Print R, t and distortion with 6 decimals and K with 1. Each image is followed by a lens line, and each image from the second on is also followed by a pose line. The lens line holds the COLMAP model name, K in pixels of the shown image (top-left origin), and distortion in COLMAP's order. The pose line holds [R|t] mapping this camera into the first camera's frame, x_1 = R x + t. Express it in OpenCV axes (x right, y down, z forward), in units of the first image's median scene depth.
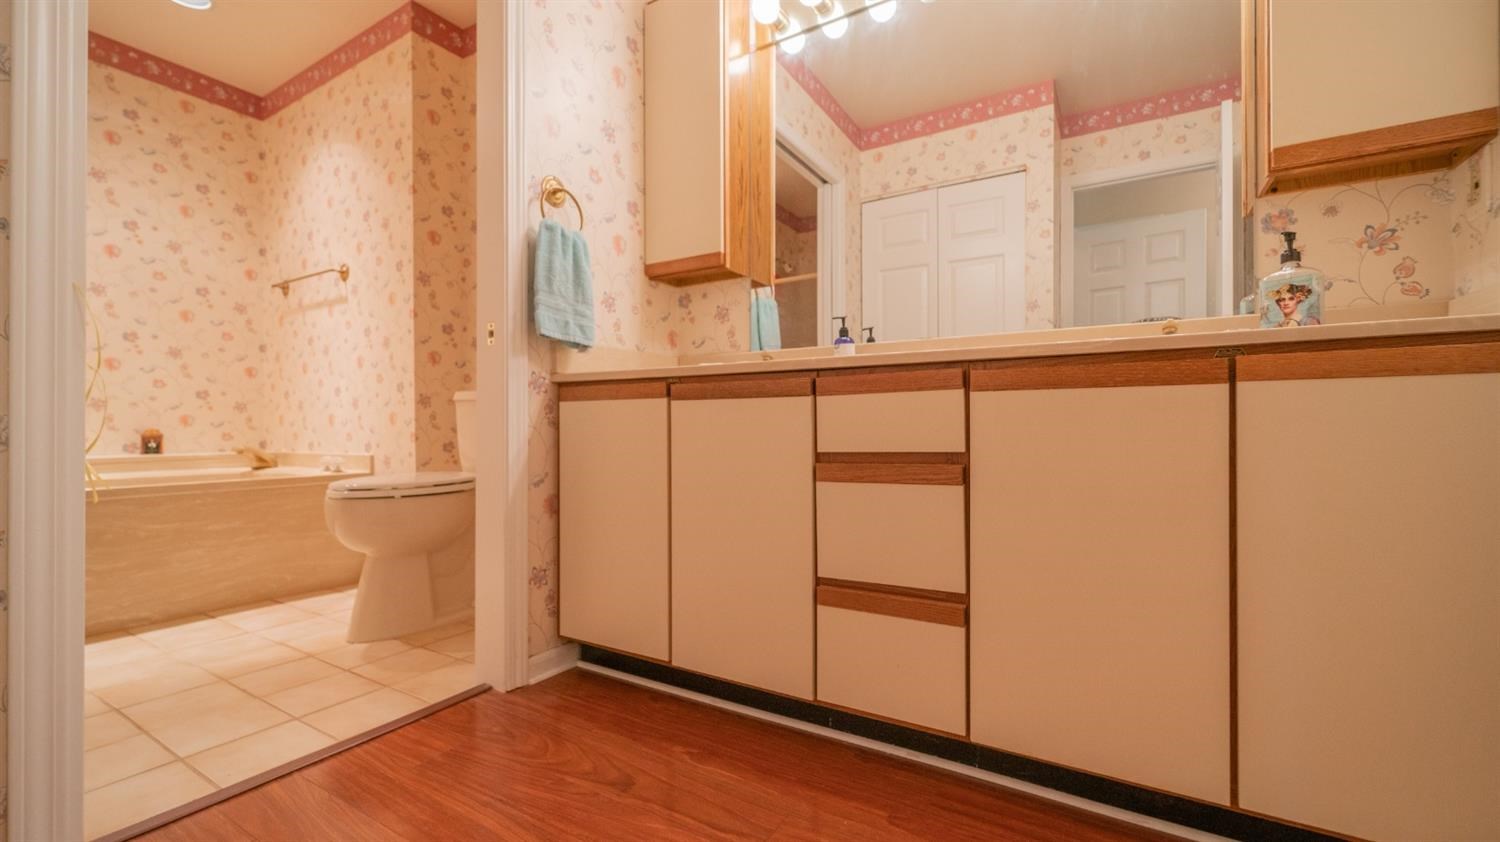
lens RADIAL K [[603.2, 0, 746.9], [0, 603.2, 426.3], [0, 0, 1]] dist [0.000438, 0.000210]
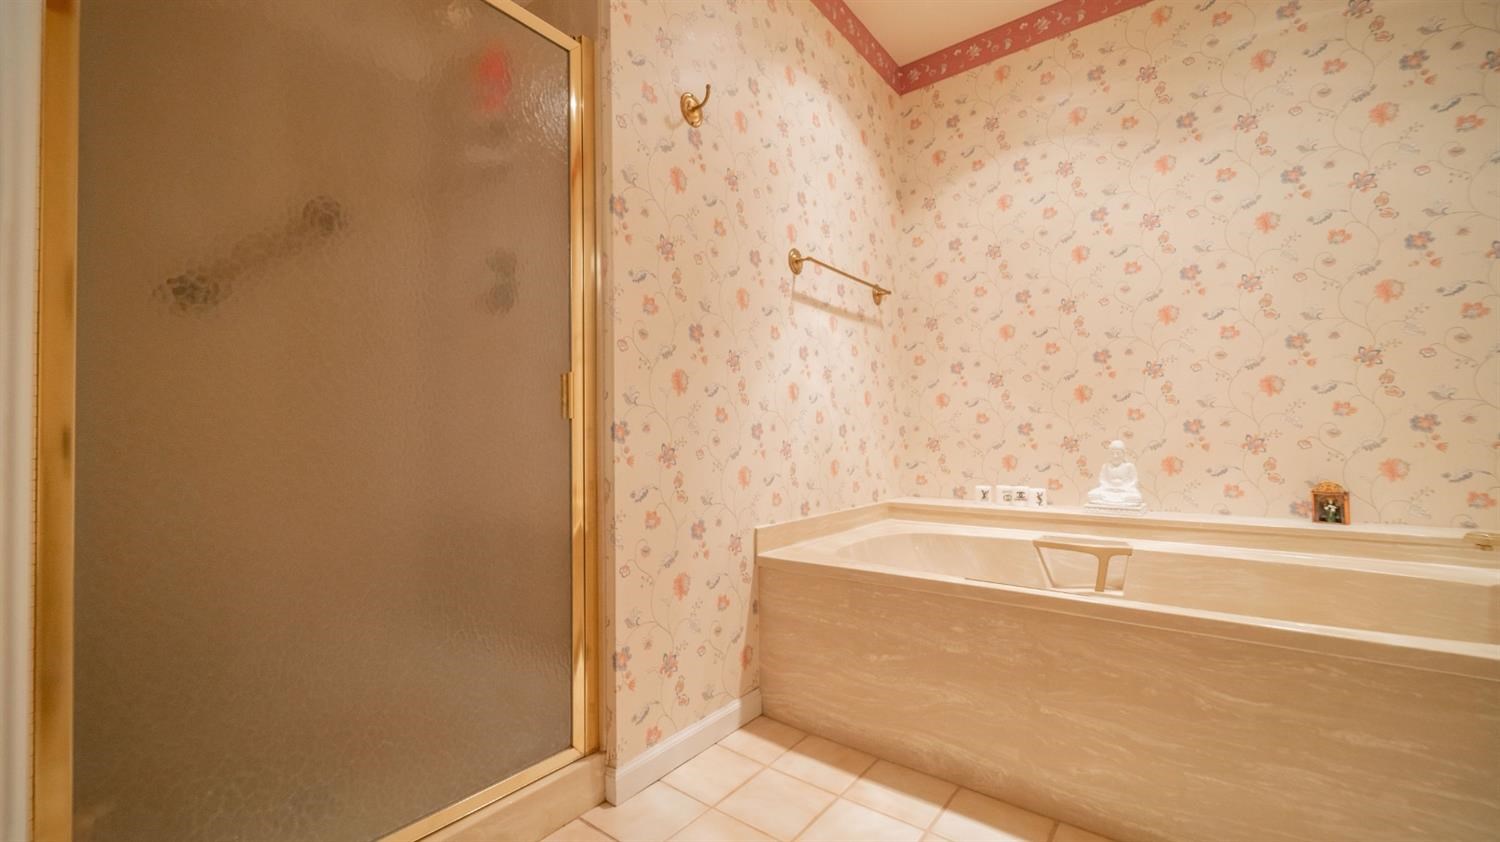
lens RADIAL K [[603.2, 0, 746.9], [0, 603.2, 426.3], [0, 0, 1]] dist [0.000438, 0.000210]
pose [[-0.118331, -0.014653, -0.992866, -0.291136], [0.011339, 0.999806, -0.016107, -0.050803], [0.992909, -0.013164, -0.118142, 0.474284]]
